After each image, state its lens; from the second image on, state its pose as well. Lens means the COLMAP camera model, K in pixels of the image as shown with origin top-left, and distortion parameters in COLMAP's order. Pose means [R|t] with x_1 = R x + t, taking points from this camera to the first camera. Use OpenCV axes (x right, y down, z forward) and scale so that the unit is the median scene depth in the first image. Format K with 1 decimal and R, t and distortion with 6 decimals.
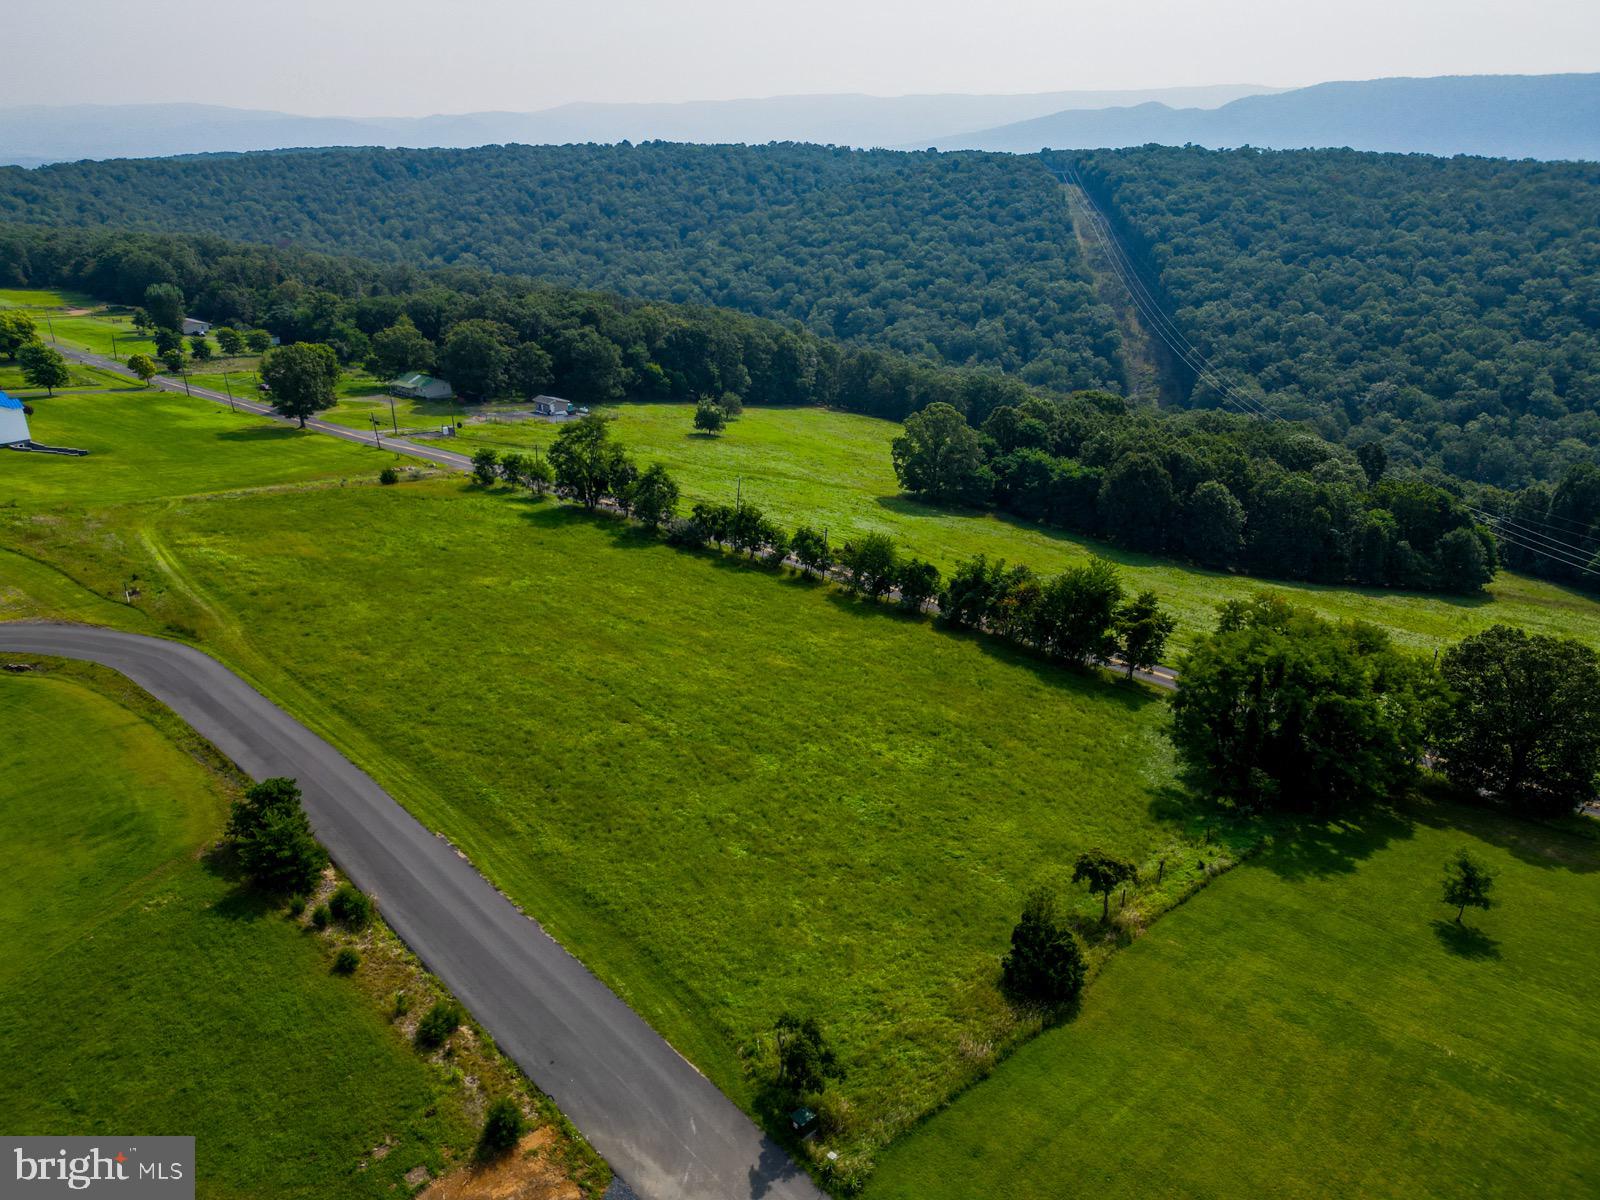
lens RADIAL K [[1115.0, 0, 797.8], [0, 1115.0, 603.4], [0, 0, 1]] dist [0.072283, -0.064791]
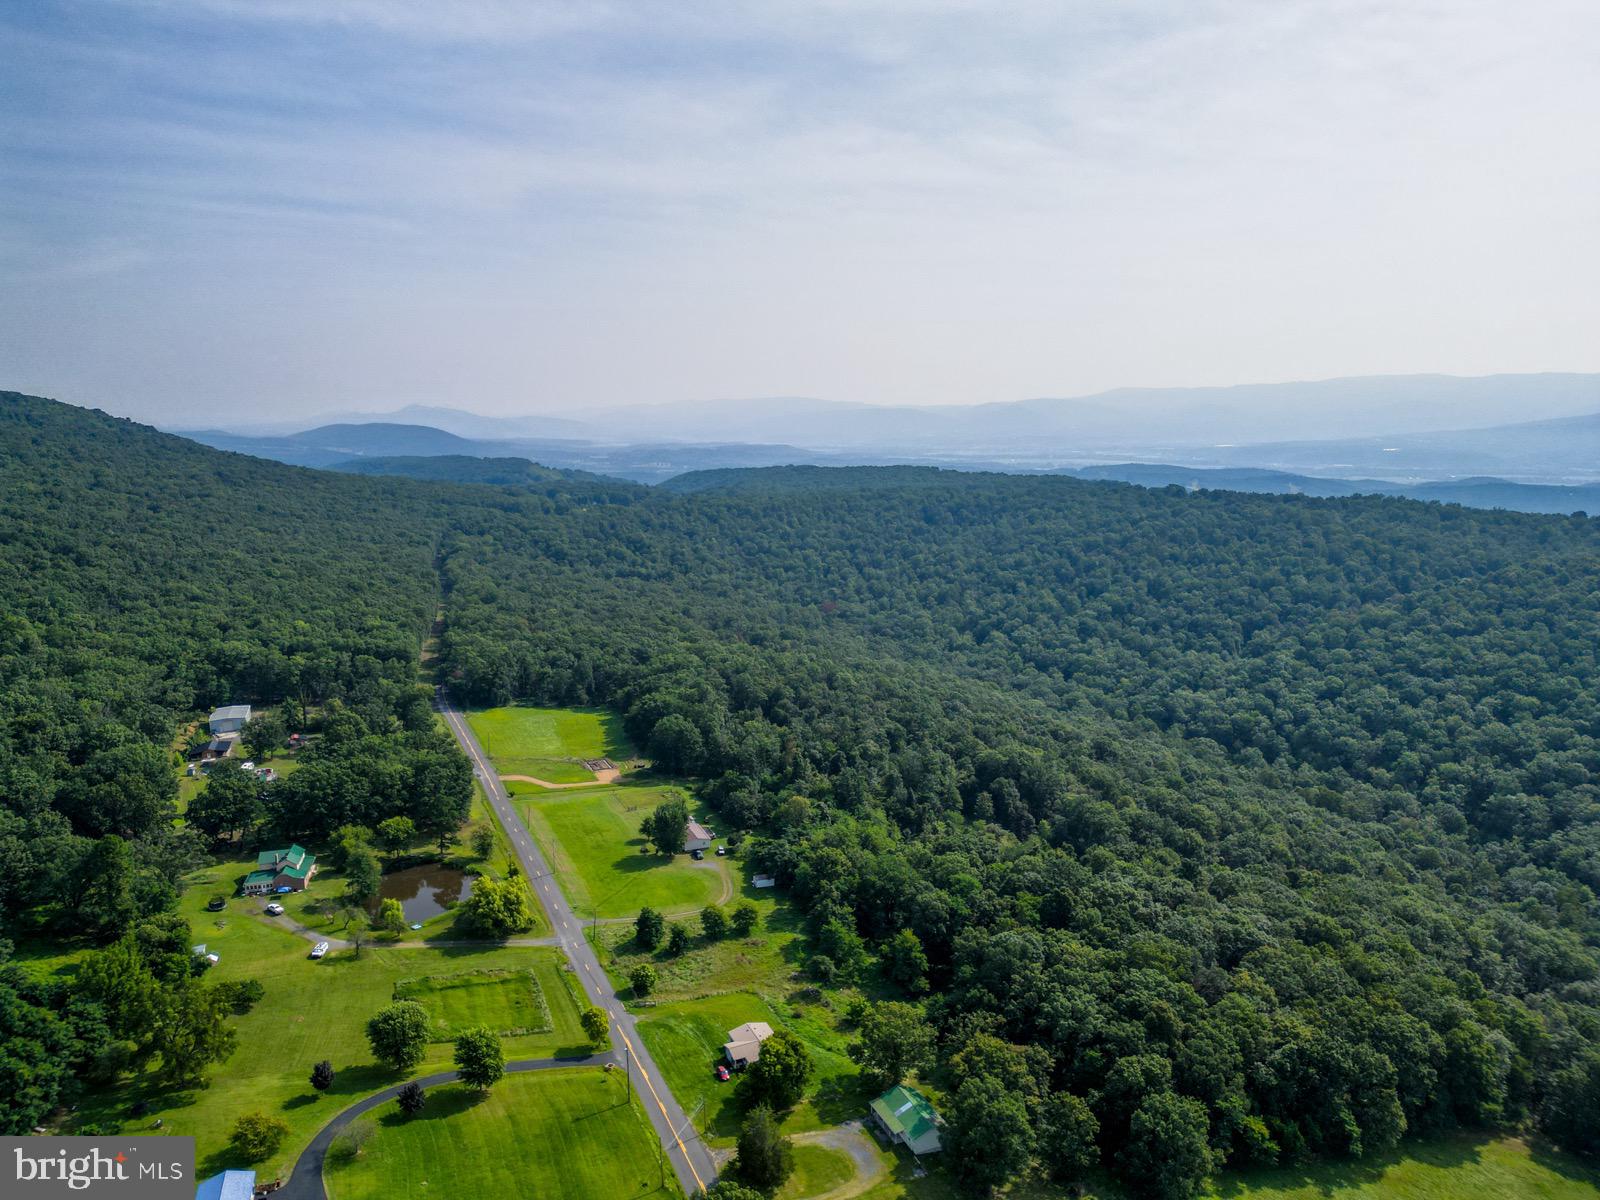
lens RADIAL K [[1115.0, 0, 797.2], [0, 1115.0, 593.7], [0, 0, 1]] dist [0.072283, -0.064791]
pose [[0.898862, 0.070916, -0.432455, -0.040911], [-0.169448, 0.966308, -0.193741, -0.131731], [0.404146, 0.247425, 0.880595, 0.093320]]
